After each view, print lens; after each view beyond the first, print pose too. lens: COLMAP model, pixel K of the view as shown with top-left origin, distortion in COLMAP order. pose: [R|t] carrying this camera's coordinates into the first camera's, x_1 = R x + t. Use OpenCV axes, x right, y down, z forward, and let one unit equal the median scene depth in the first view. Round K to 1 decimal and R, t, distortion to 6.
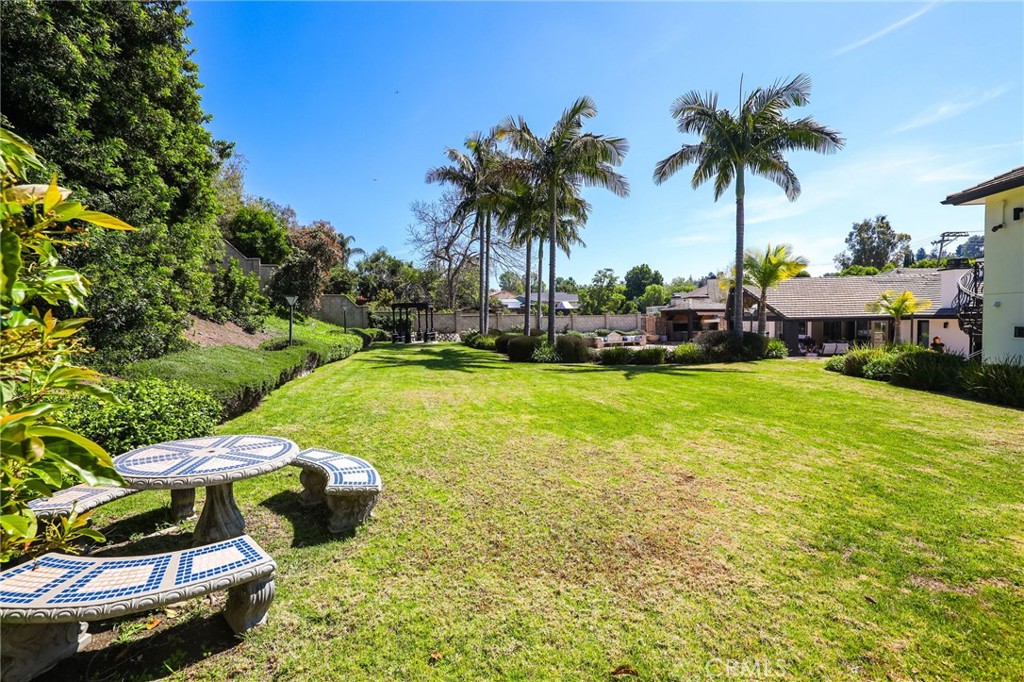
lens RADIAL K [[451.3, 0, 512.0], [0, 451.3, 341.0], [0, 0, 1]] dist [-0.048317, 0.014456]
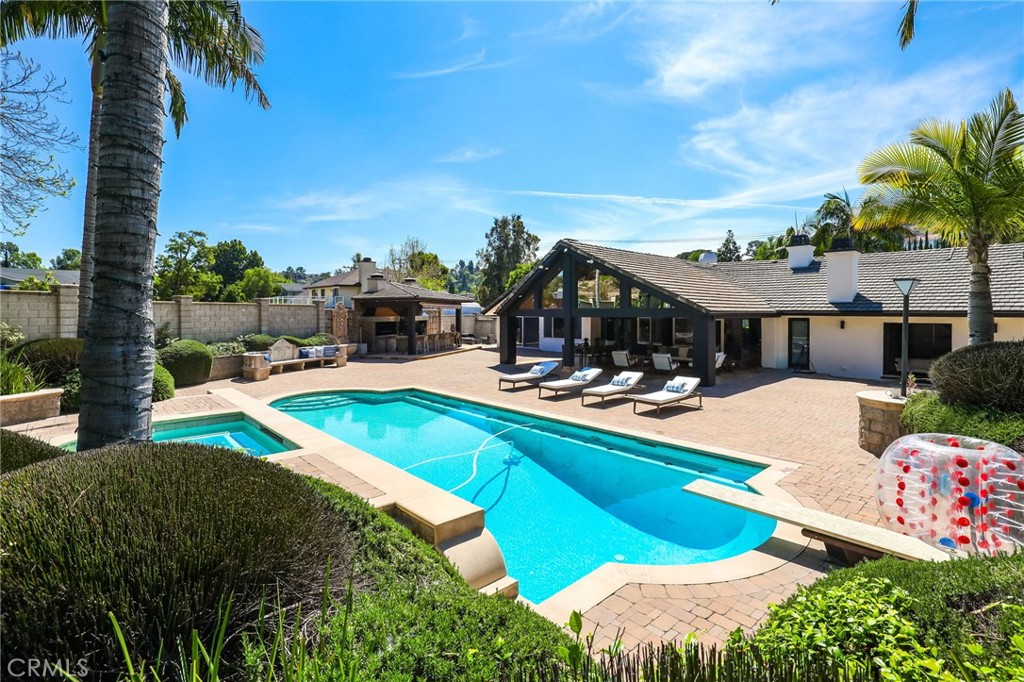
lens RADIAL K [[479.2, 0, 512.0], [0, 479.2, 341.0], [0, 0, 1]] dist [-0.089421, 0.018480]
pose [[0.624383, -0.022517, 0.780794, -0.001485], [0.026925, 0.999611, 0.007297, -0.012637], [-0.780655, 0.016467, 0.624746, 0.407159]]
